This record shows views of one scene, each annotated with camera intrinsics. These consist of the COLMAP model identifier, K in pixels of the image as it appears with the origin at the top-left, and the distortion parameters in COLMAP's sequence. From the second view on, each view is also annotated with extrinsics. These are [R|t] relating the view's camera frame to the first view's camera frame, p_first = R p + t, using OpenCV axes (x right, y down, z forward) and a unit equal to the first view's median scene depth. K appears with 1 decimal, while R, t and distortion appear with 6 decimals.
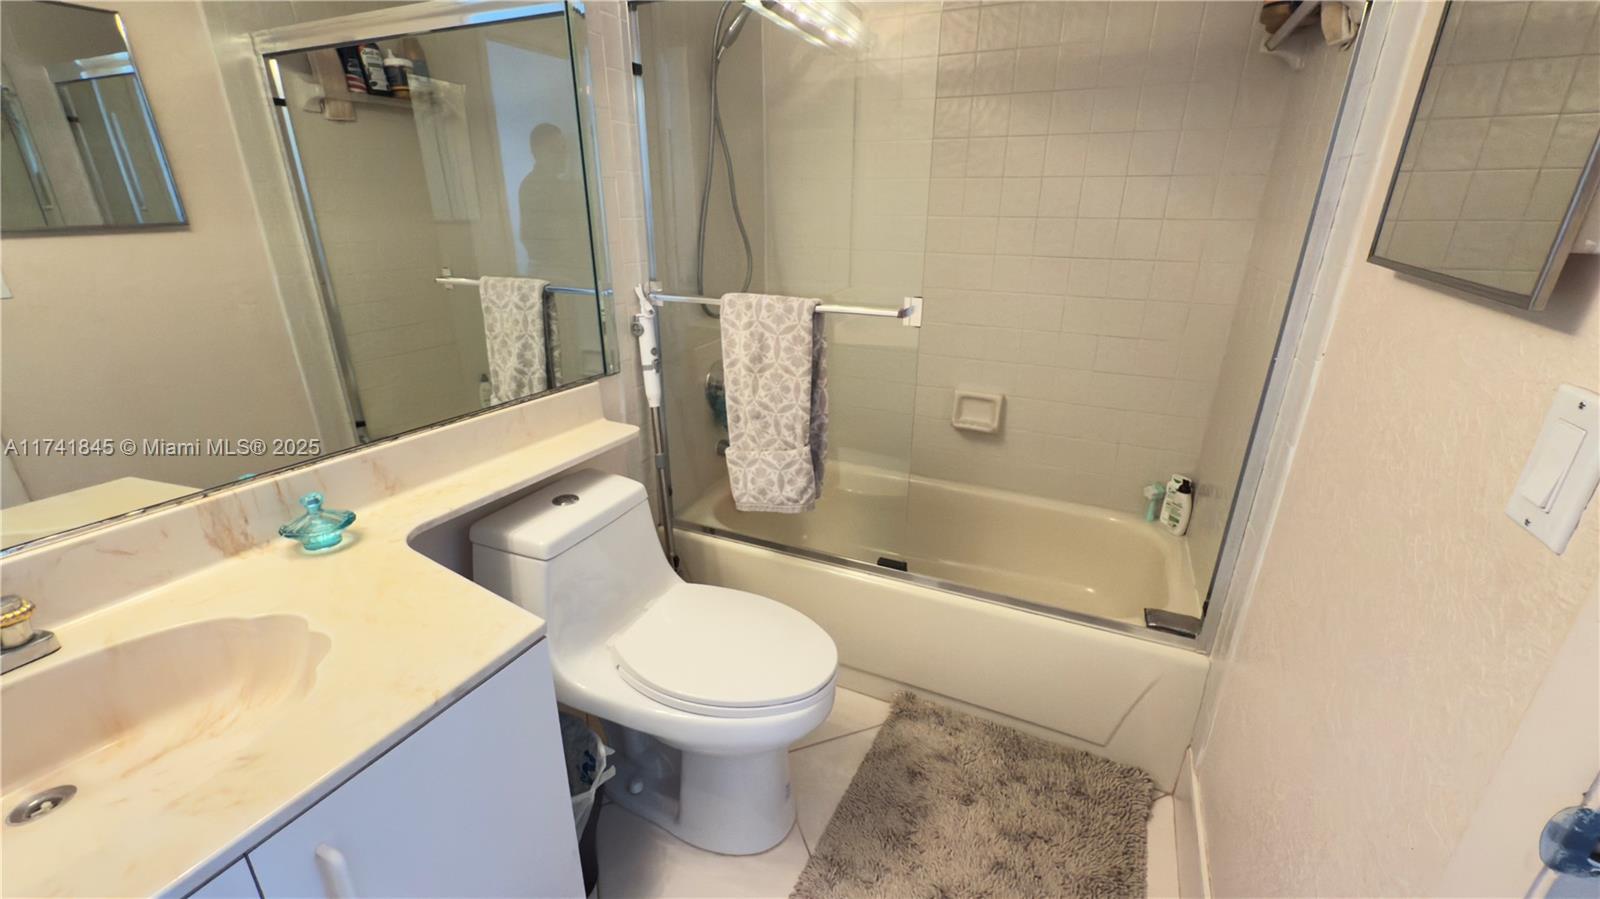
lens RADIAL K [[636.0, 0, 803.6], [0, 636.0, 446.3], [0, 0, 1]] dist [0.000183, -0.000247]
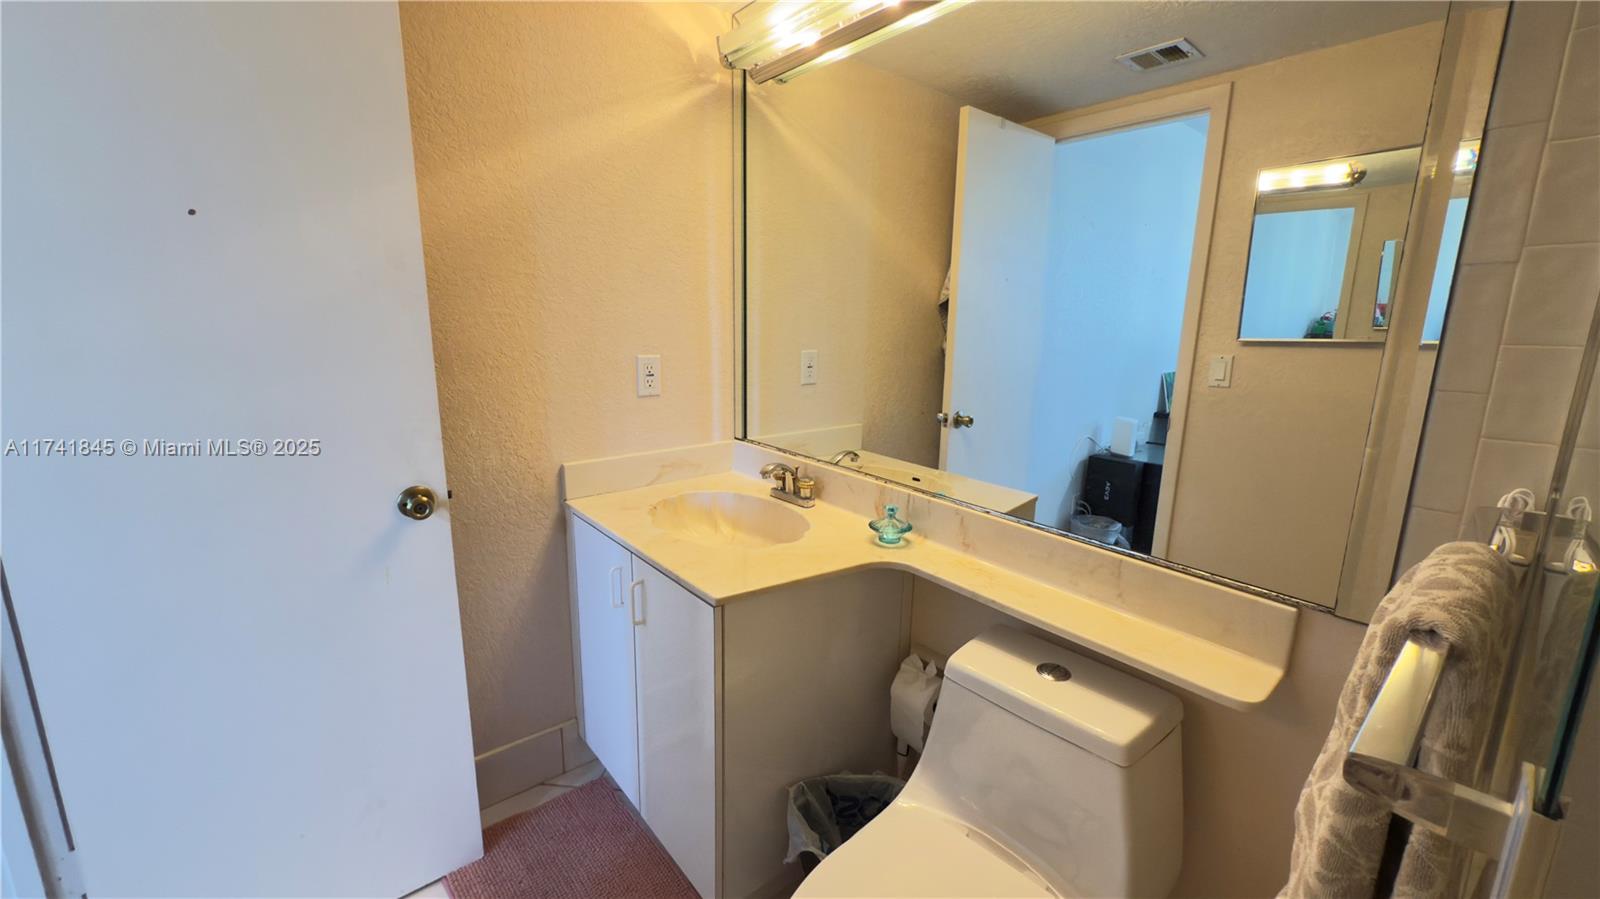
lens RADIAL K [[636.0, 0, 803.6], [0, 636.0, 446.3], [0, 0, 1]] dist [0.000183, -0.000247]
pose [[-0.408970, 0.158051, -0.898757, 0.443346], [-0.349578, 0.882621, 0.314285, -0.323117], [0.842935, 0.442718, -0.305715, 0.928222]]
